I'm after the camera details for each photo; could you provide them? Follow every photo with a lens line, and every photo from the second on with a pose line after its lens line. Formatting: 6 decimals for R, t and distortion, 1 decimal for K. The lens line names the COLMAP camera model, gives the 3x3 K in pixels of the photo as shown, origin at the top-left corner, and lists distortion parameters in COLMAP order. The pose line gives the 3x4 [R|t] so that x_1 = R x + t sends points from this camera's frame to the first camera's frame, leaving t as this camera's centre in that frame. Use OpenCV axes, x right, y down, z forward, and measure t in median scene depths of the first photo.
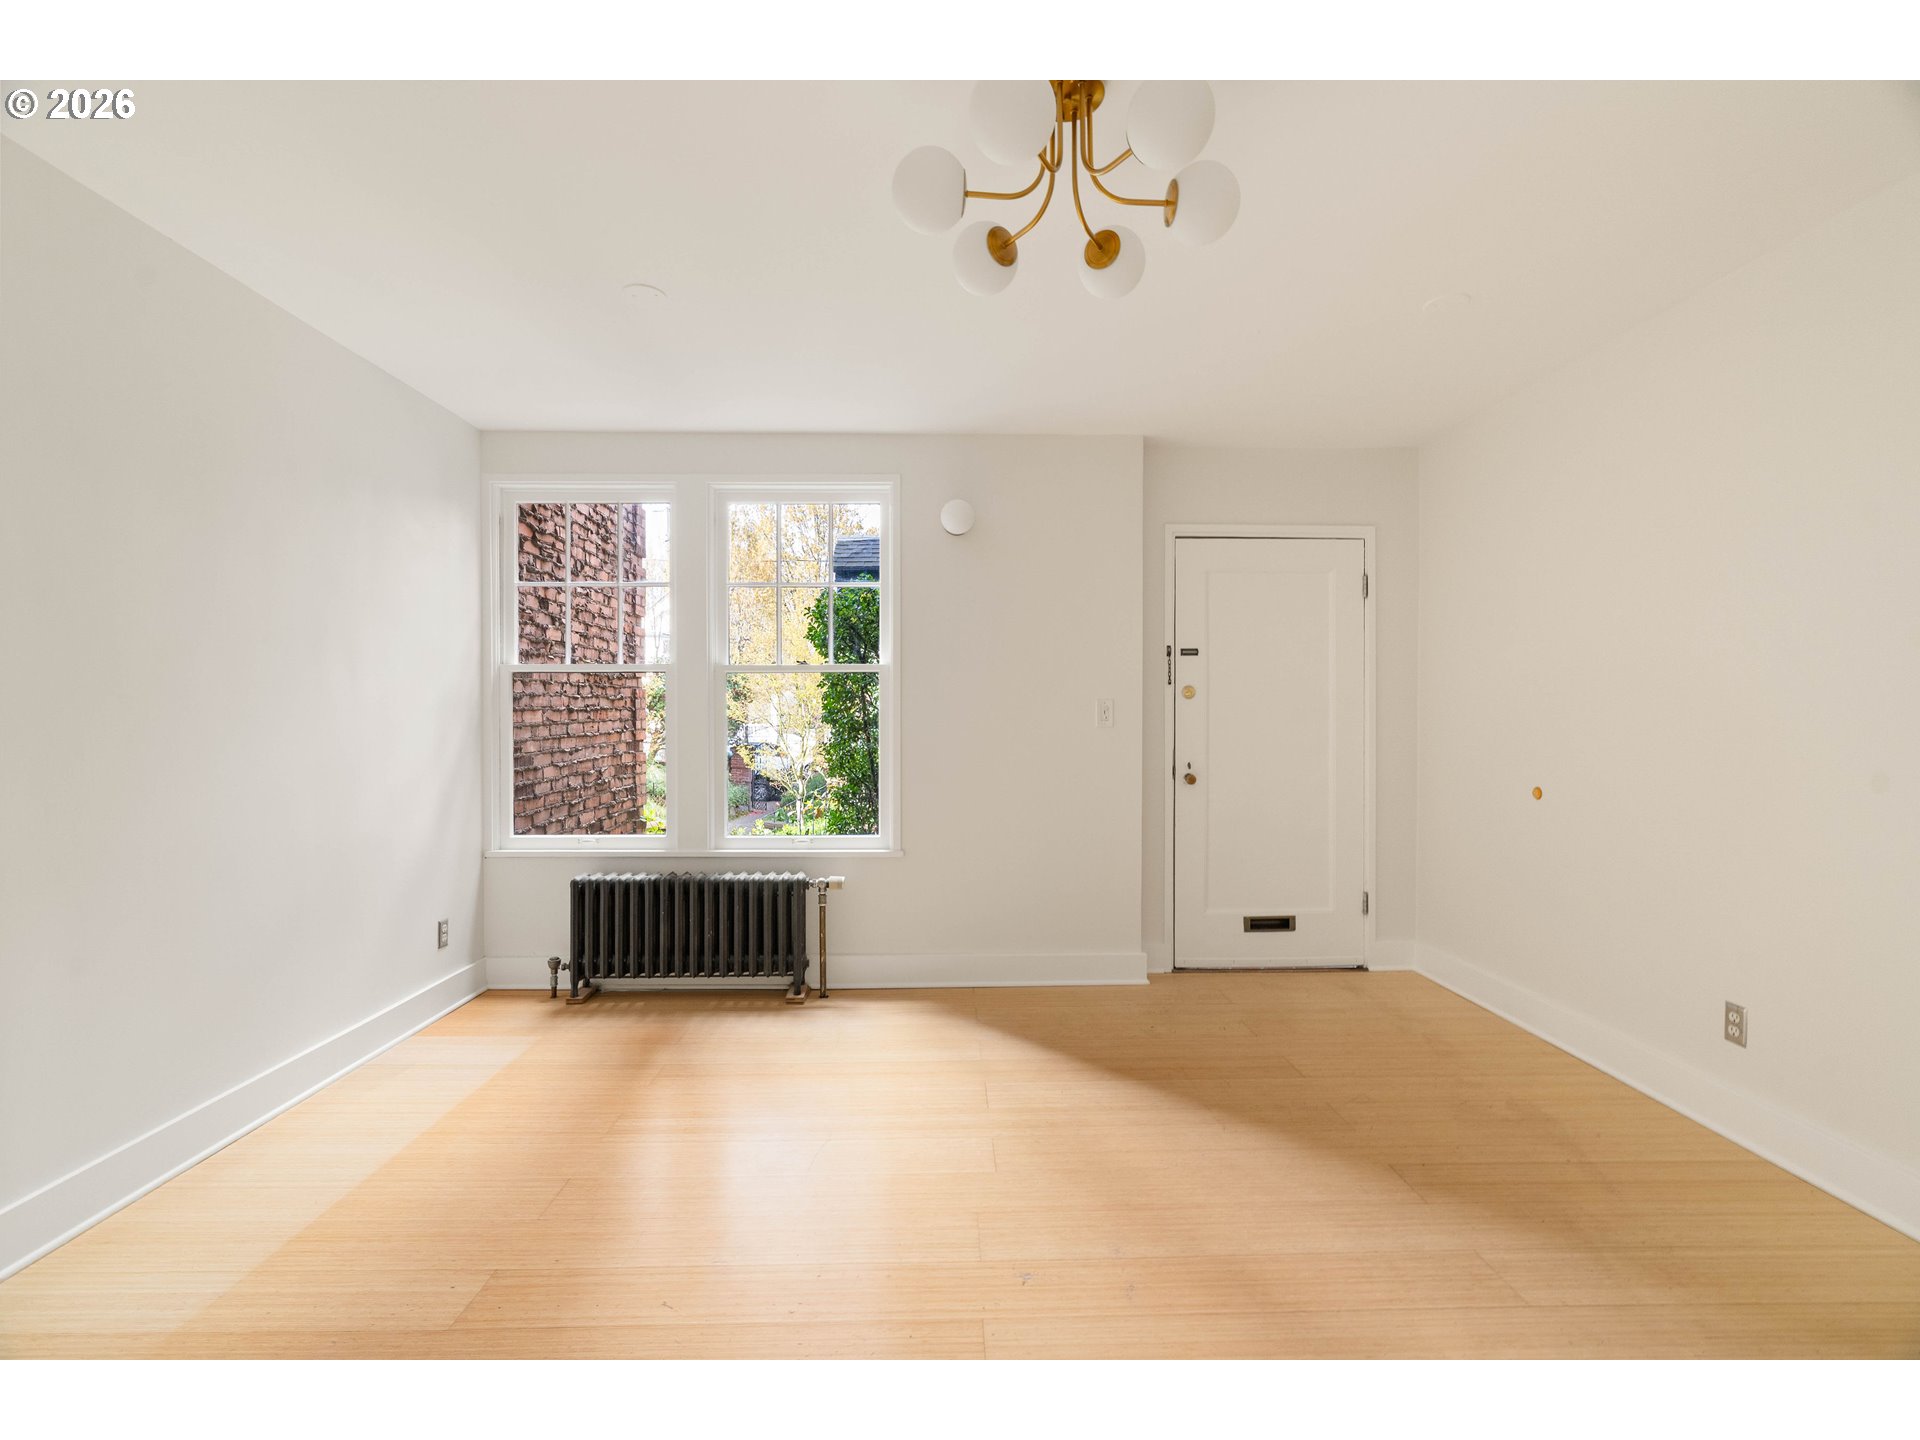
lens RADIAL K [[862.9, 0, 969.2], [0, 862.9, 721.7], [0, 0, 1]] dist [-0.005225, 0.000636]
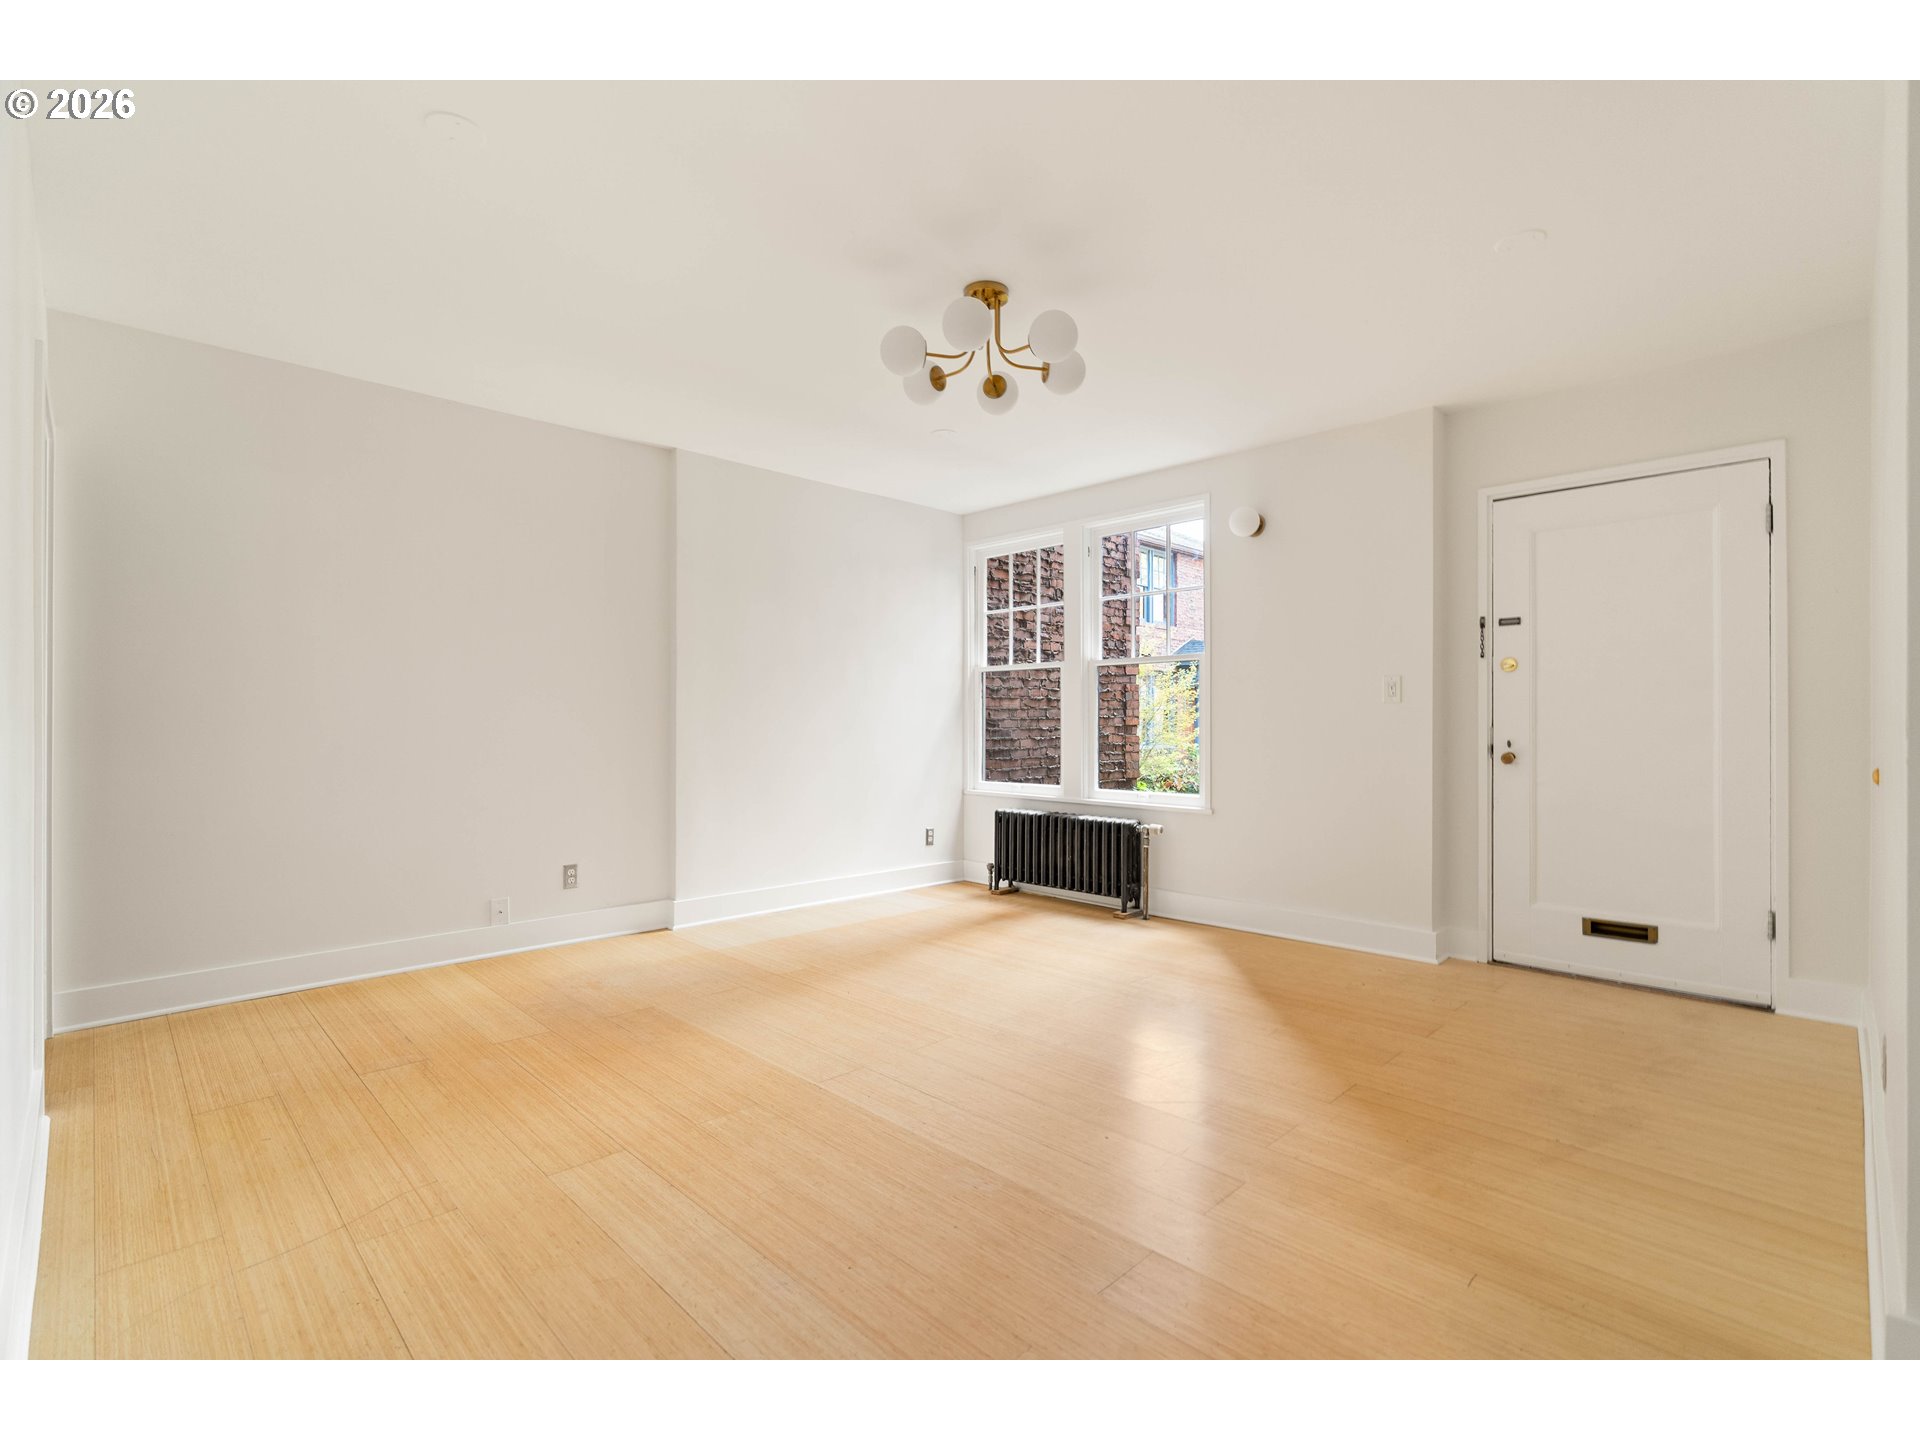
lens RADIAL K [[884.8, 0, 965.5], [0, 884.8, 724.9], [0, 0, 1]] dist [-0.004290, 0.000342]
pose [[0.689330, 0.001834, -0.724445, 0.544950], [-0.005335, 0.999983, -0.002544, 0.036314], [0.724428, 0.005619, 0.689328, -0.077163]]
